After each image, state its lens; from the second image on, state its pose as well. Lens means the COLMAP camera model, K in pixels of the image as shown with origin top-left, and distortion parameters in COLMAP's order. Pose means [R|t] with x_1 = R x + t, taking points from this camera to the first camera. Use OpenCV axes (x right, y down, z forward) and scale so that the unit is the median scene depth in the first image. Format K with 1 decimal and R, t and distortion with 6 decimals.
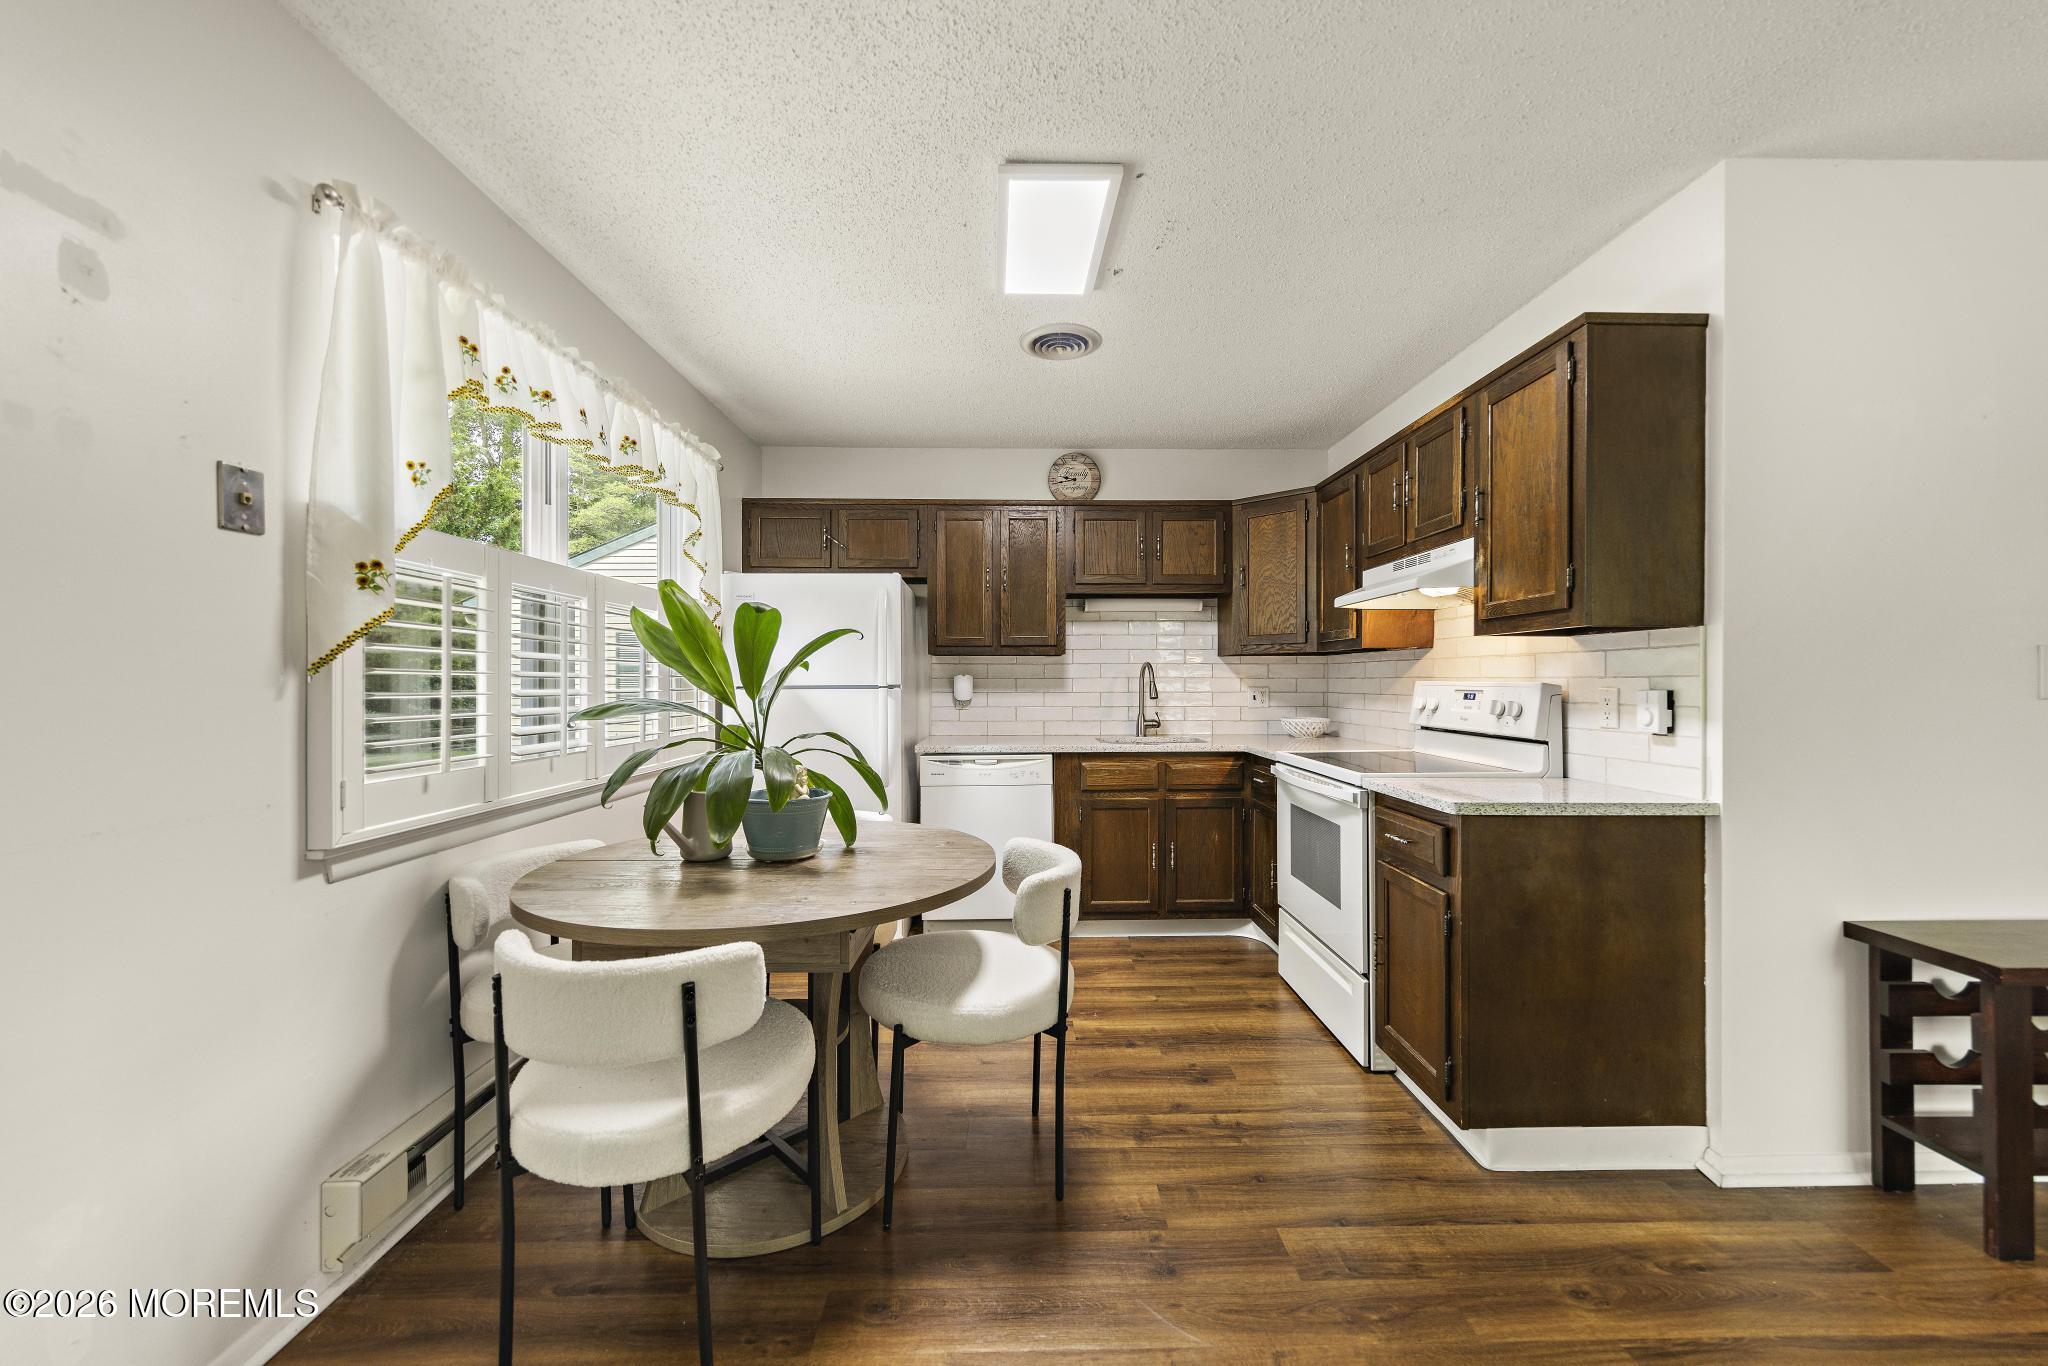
lens RADIAL K [[774.5, 0, 1031.1], [0, 774.5, 681.6], [0, 0, 1]] dist [0.007135, -0.000585]
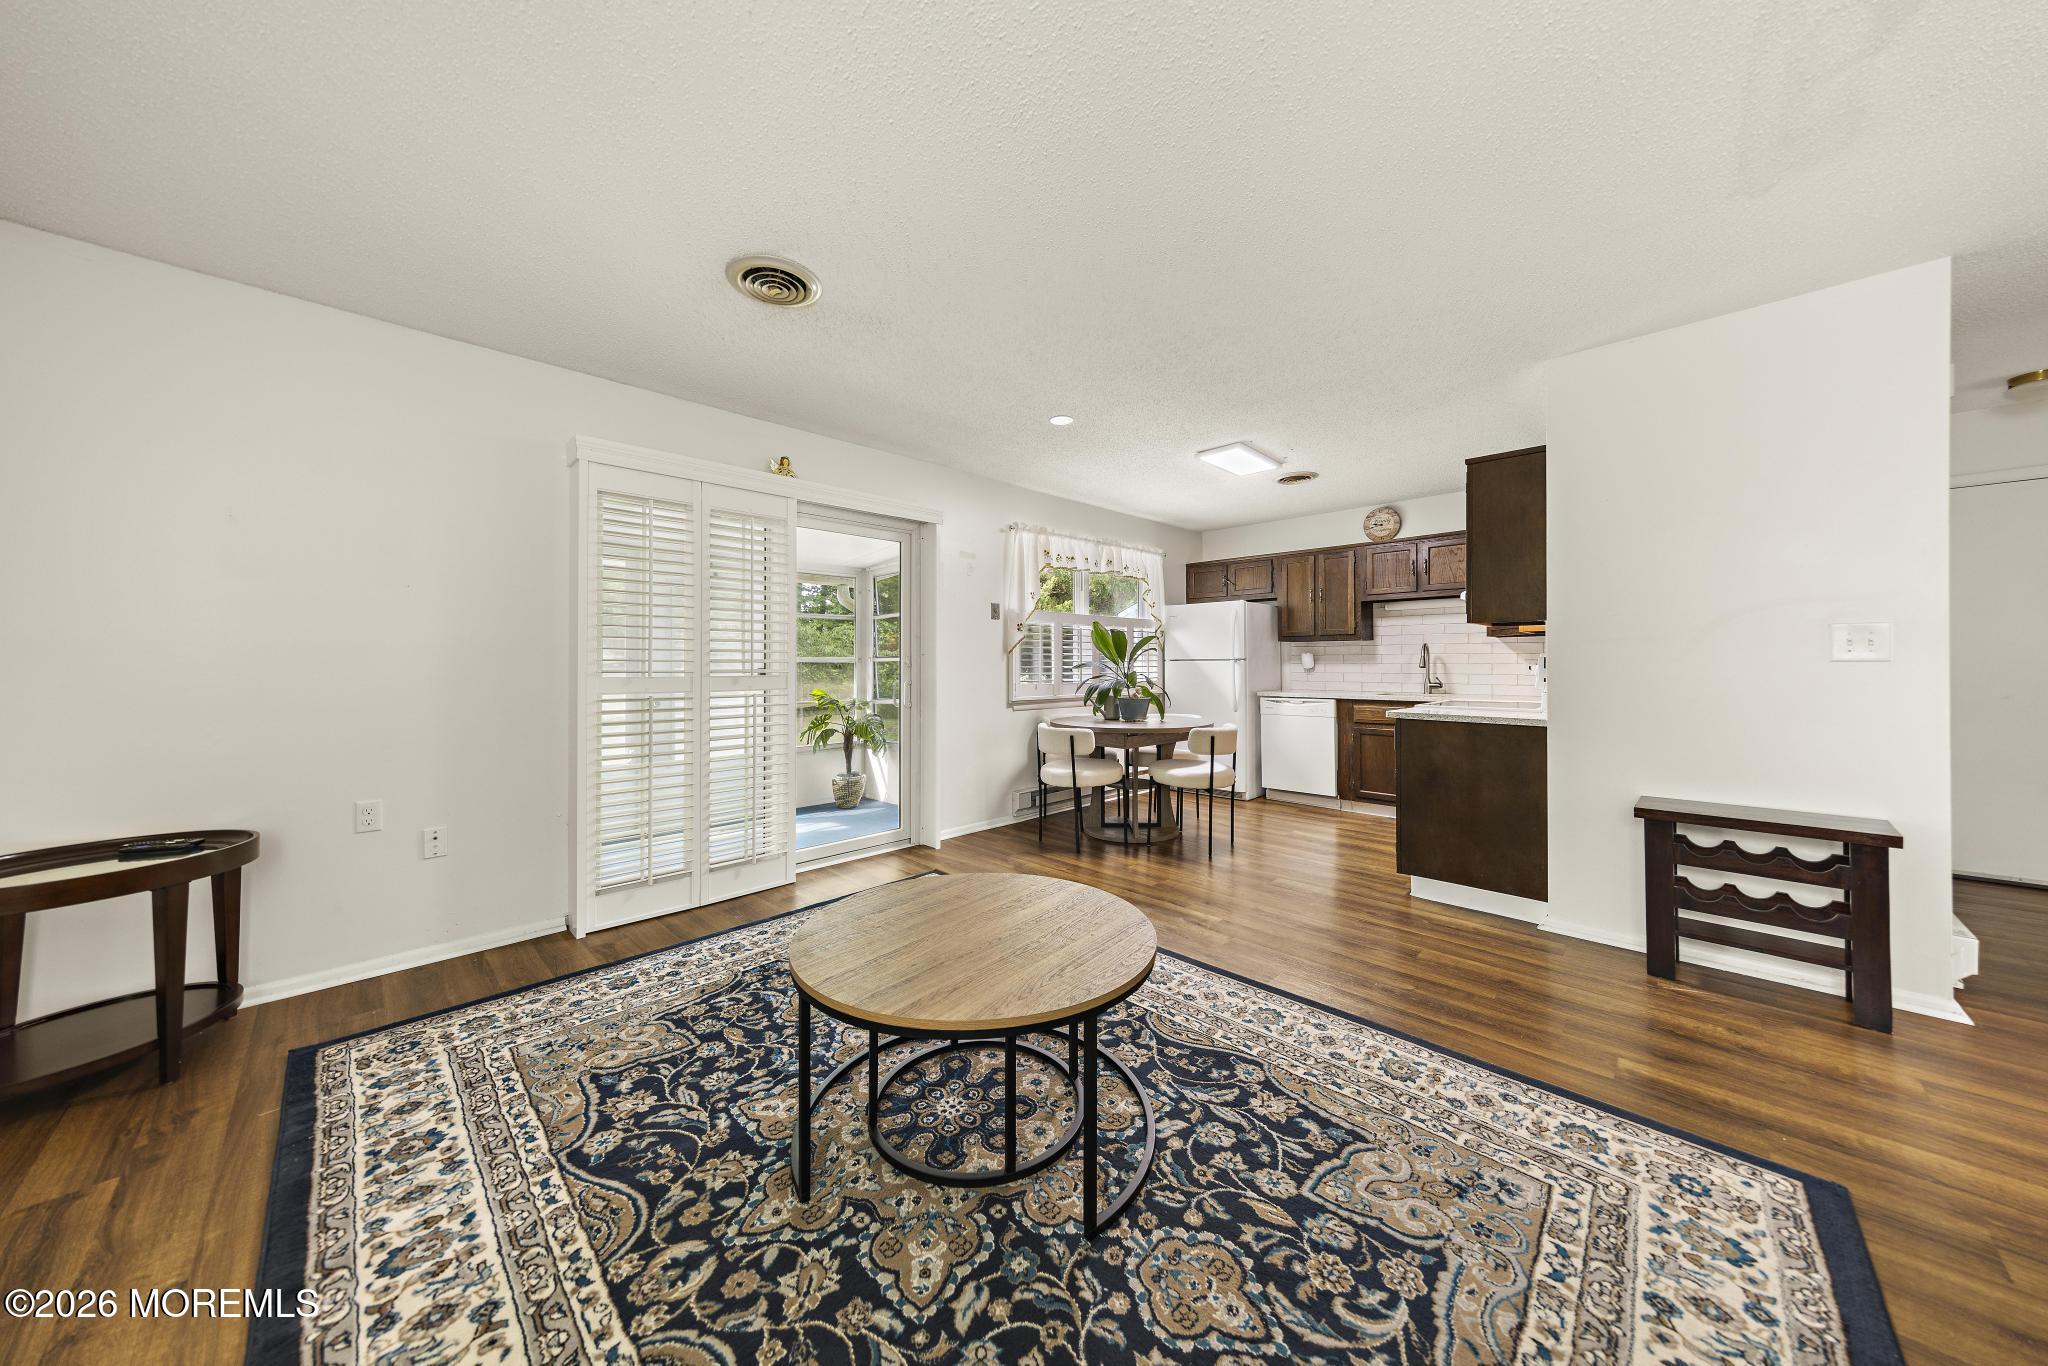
lens RADIAL K [[673.7, 0, 1030.9], [0, 673.7, 661.0], [0, 0, 1]] dist [0.006124, -0.000293]
pose [[0.693943, -0.001918, -0.720028, 0.997619], [0.000879, 0.999998, -0.001817, 0.019166], [0.720030, 0.000628, 0.693943, -0.790743]]
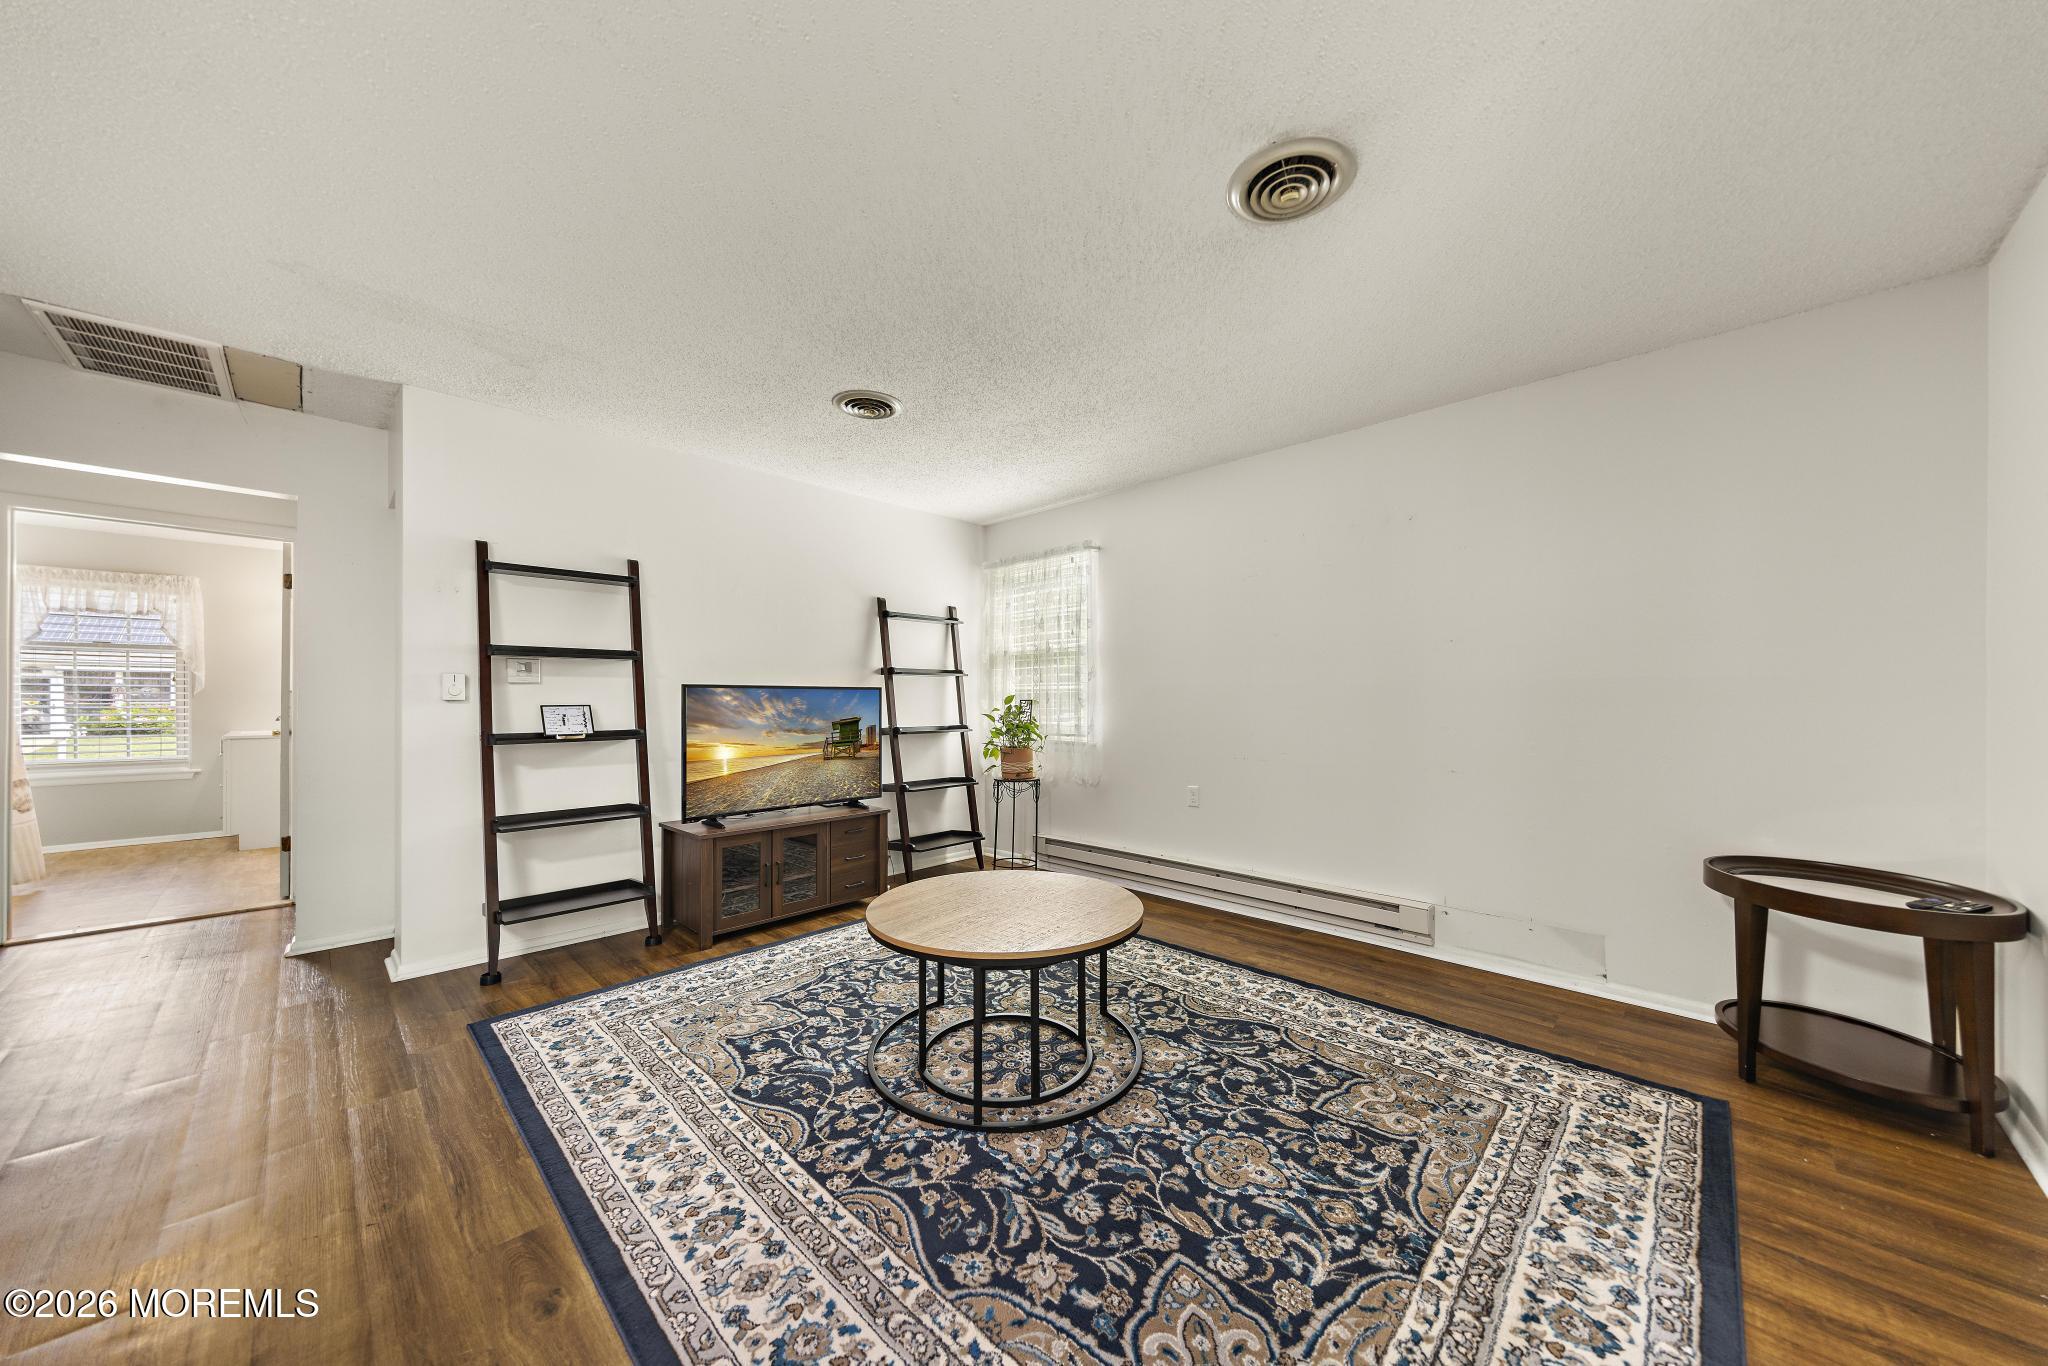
lens RADIAL K [[700.6, 0, 1038.8], [0, 700.6, 700.4], [0, 0, 1]] dist [0.008127, -0.000702]
pose [[-0.708219, 0.003162, 0.705986, -0.356967], [0.003297, 0.999994, -0.001172, 0.021684], [-0.705986, 0.001498, -0.708225, 0.389023]]
